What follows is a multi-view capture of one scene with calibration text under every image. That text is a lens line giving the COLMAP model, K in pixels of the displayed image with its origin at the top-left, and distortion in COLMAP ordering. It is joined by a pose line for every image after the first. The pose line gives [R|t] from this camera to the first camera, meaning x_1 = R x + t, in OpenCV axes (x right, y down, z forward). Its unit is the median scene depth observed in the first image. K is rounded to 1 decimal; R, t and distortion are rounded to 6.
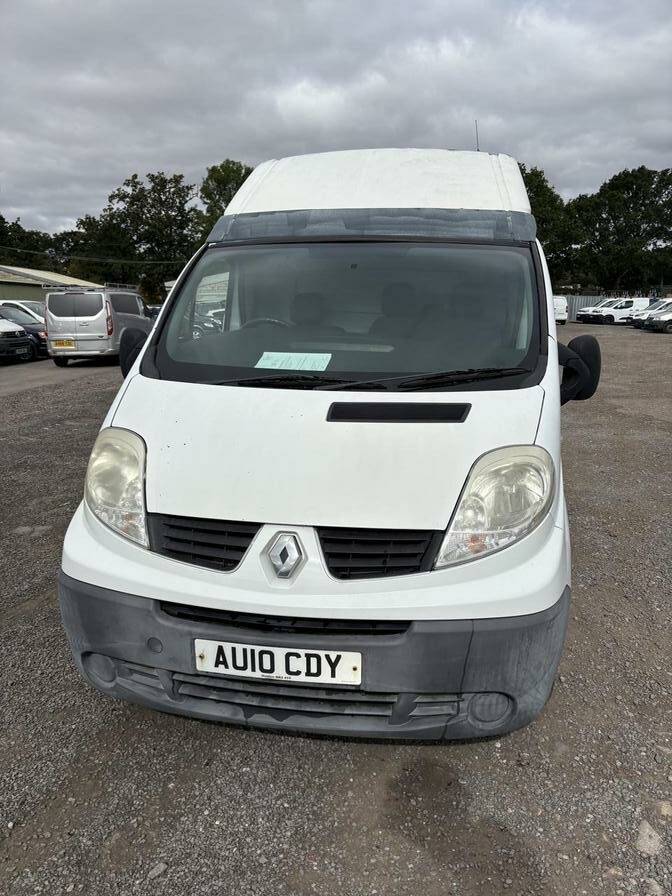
lens RADIAL K [[678.8, 0, 336.0], [0, 678.8, 448.0], [0, 0, 1]] dist [-0.000763, -0.001138]
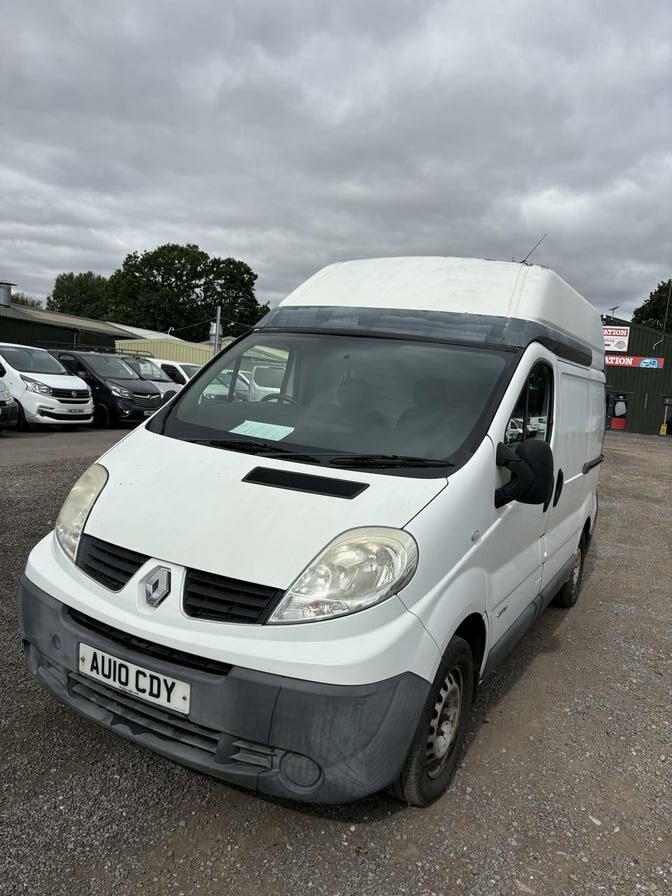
lens RADIAL K [[682.7, 0, 336.1], [0, 682.7, 422.2], [0, 0, 1]] dist [-0.016218, -0.000636]
pose [[0.940119, 0.107416, -0.323478, 0.560557], [-0.159103, 0.977602, -0.137770, -0.005849], [0.301434, 0.180986, 0.936152, -0.058853]]
